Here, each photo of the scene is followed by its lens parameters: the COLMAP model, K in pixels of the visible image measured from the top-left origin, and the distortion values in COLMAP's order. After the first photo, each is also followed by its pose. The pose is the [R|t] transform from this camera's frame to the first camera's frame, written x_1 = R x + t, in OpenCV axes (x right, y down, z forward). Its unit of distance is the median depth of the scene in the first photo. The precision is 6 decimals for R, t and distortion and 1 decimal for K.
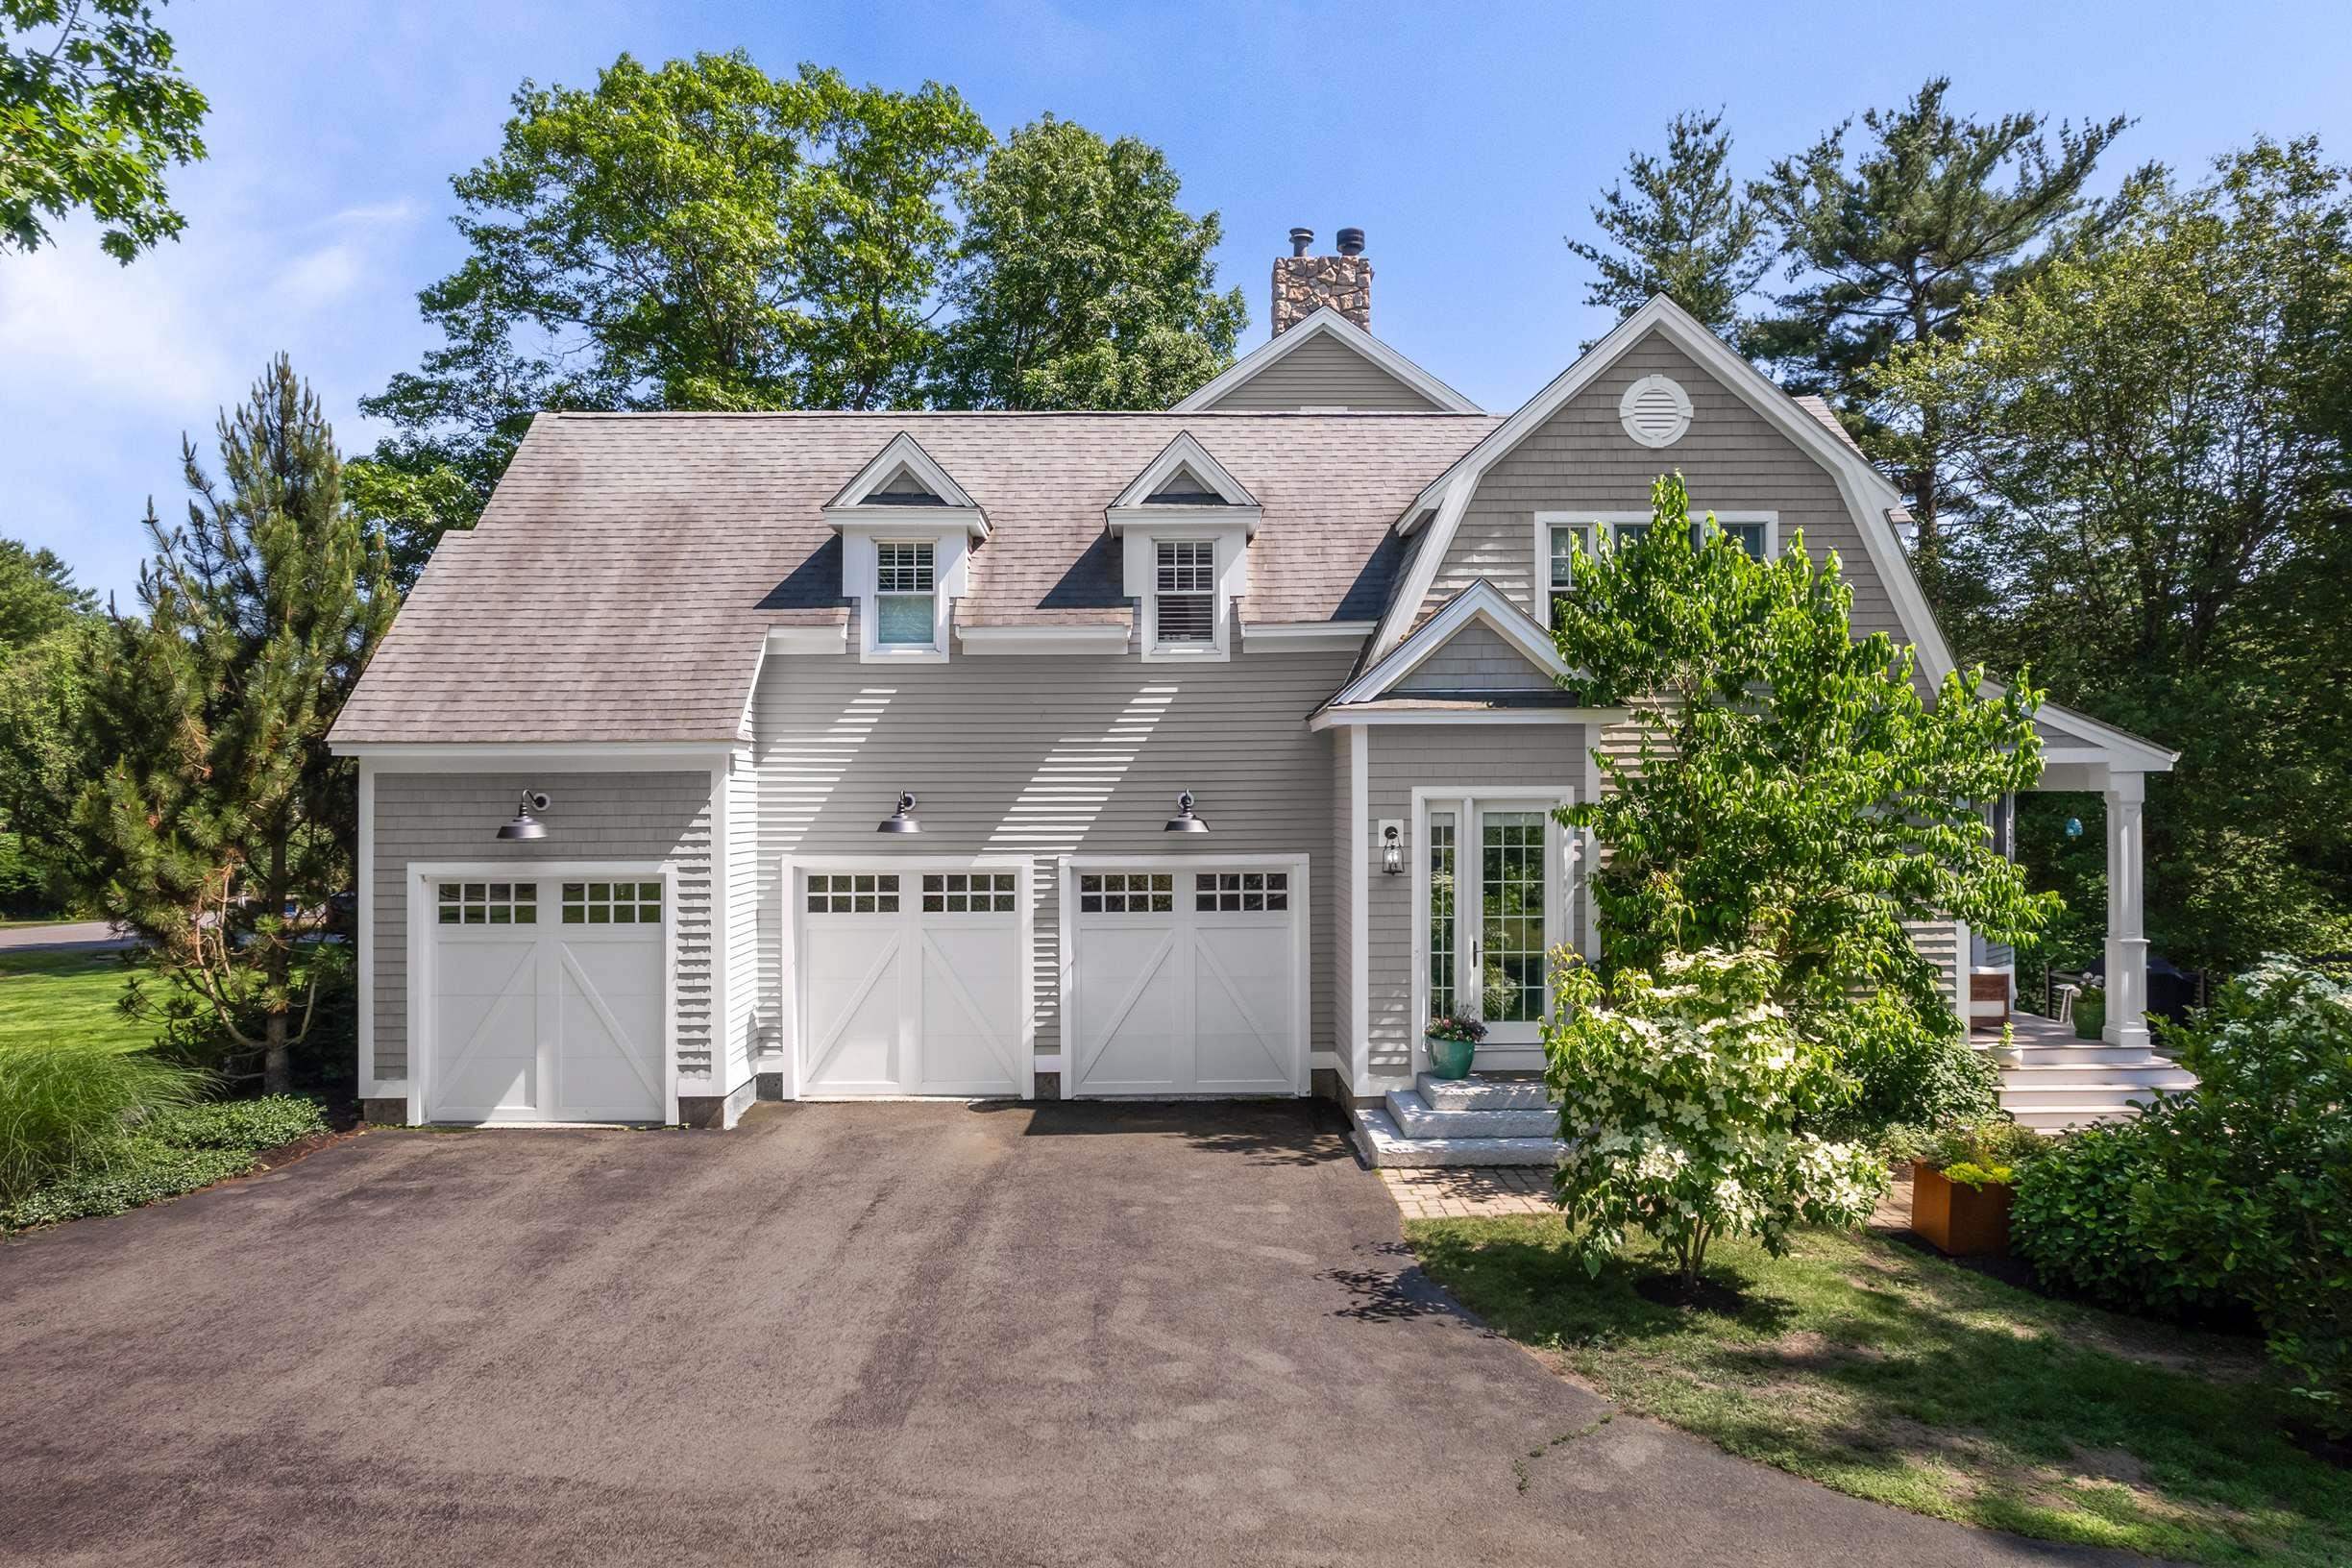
lens RADIAL K [[1524.2, 0, 1174.8], [0, 1524.2, 786.2], [0, 0, 1]] dist [-0.008686, 0.000560]
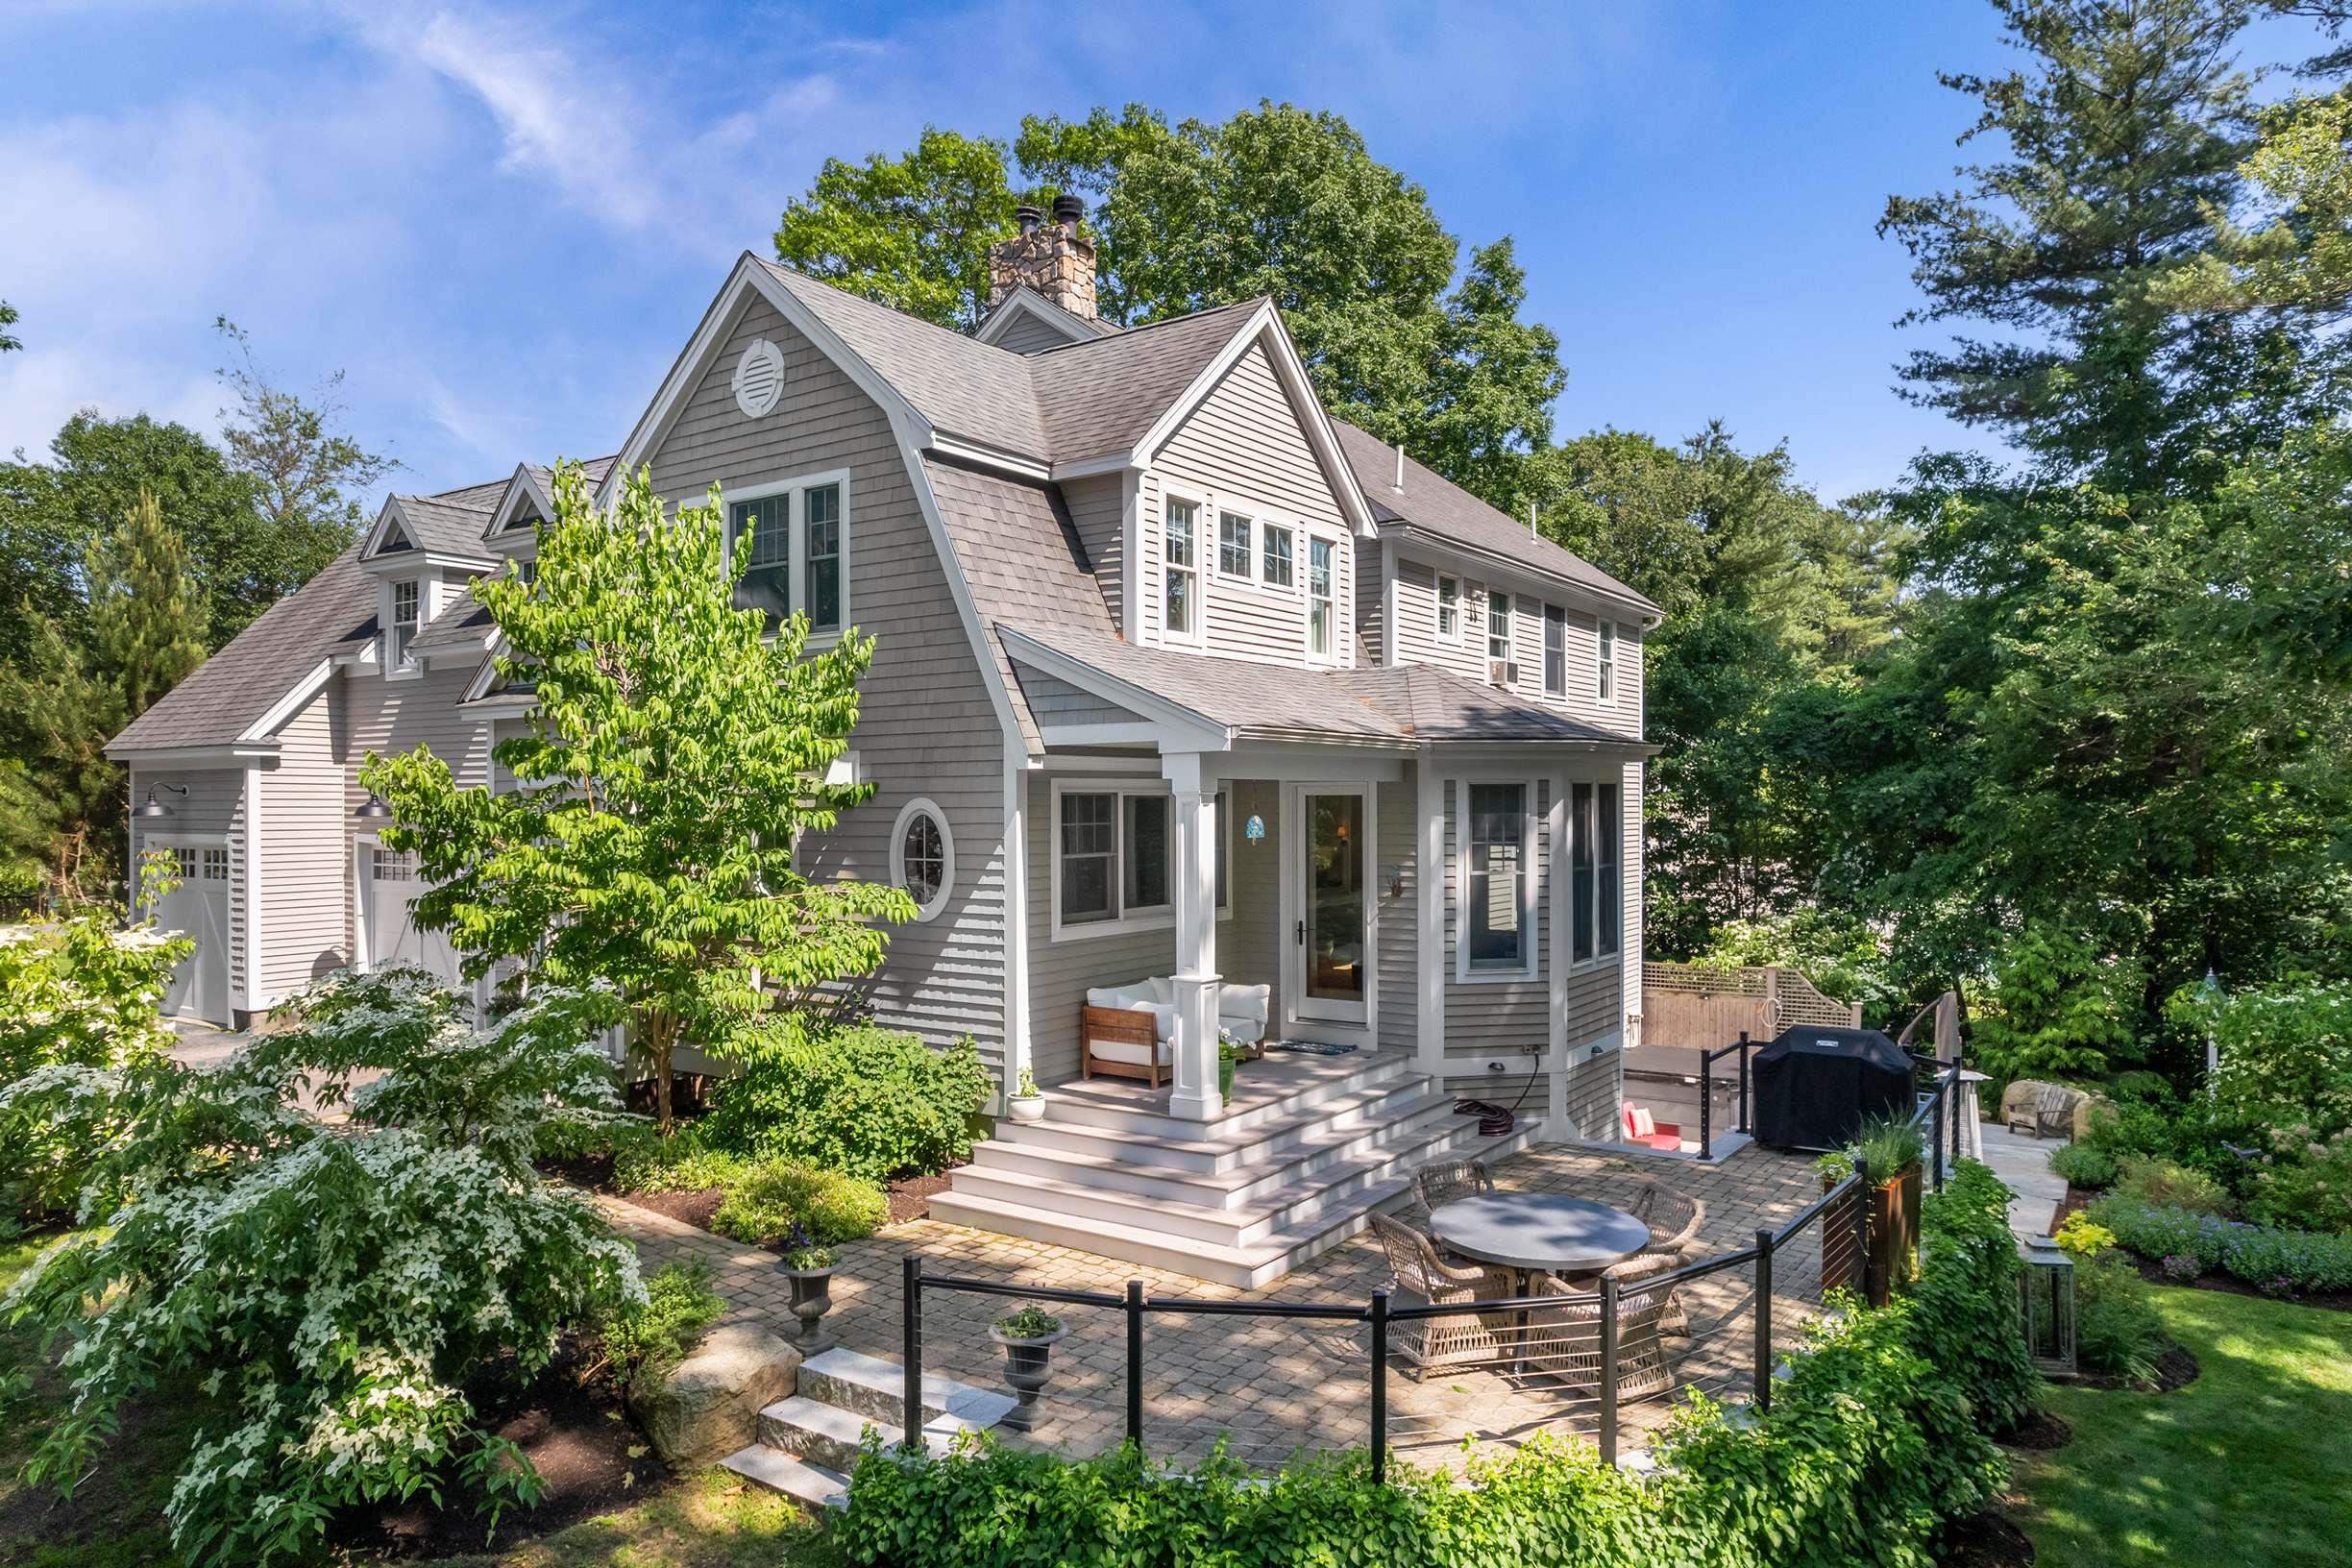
lens RADIAL K [[1524.2, 0, 1168.5], [0, 1524.2, 800.5], [0, 0, 1]] dist [-0.008686, 0.000560]
pose [[0.805311, 0.003416, -0.592843, 1.081057], [0.001608, 0.999967, 0.007946, 0.008234], [0.592851, -0.007352, 0.805279, 0.387811]]
